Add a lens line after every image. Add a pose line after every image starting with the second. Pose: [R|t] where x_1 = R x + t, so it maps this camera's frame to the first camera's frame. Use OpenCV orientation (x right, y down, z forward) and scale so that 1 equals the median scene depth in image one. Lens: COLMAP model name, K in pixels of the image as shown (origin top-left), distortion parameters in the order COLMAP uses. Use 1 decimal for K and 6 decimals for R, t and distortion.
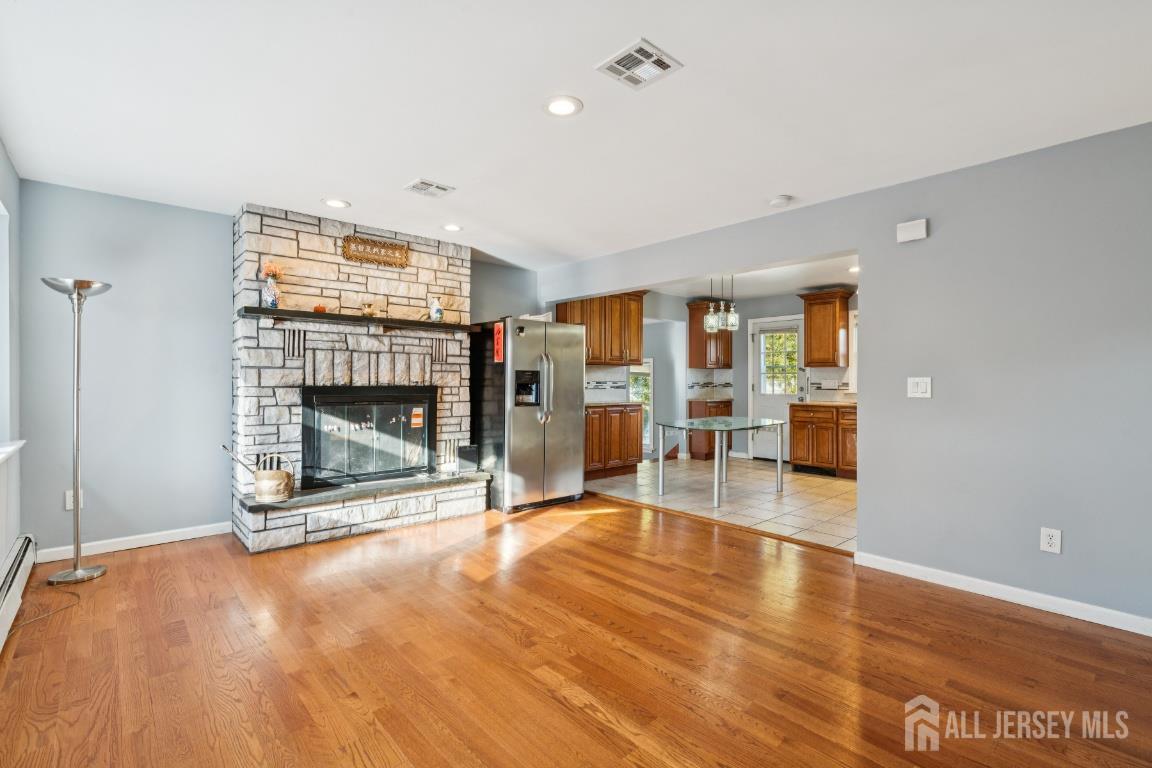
lens RADIAL K [[523.7, 0, 582.8], [0, 523.7, 377.5], [0, 0, 1]] dist [-0.003624, 0.000673]
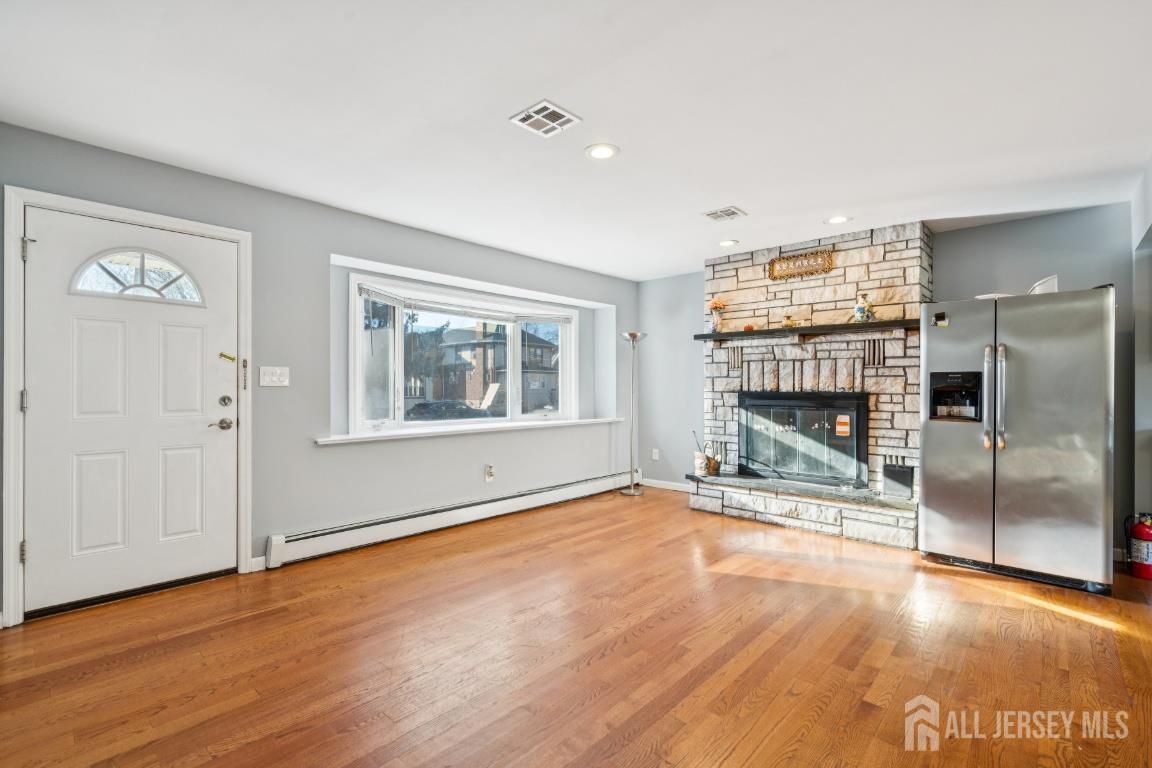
lens RADIAL K [[523.7, 0, 581.0], [0, 523.7, 387.3], [0, 0, 1]] dist [-0.003624, 0.000673]
pose [[0.095993, -0.005310, -0.995368, 0.582670], [0.004347, 0.999978, -0.004915, 0.009622], [0.995373, -0.003855, 0.096014, 0.435490]]
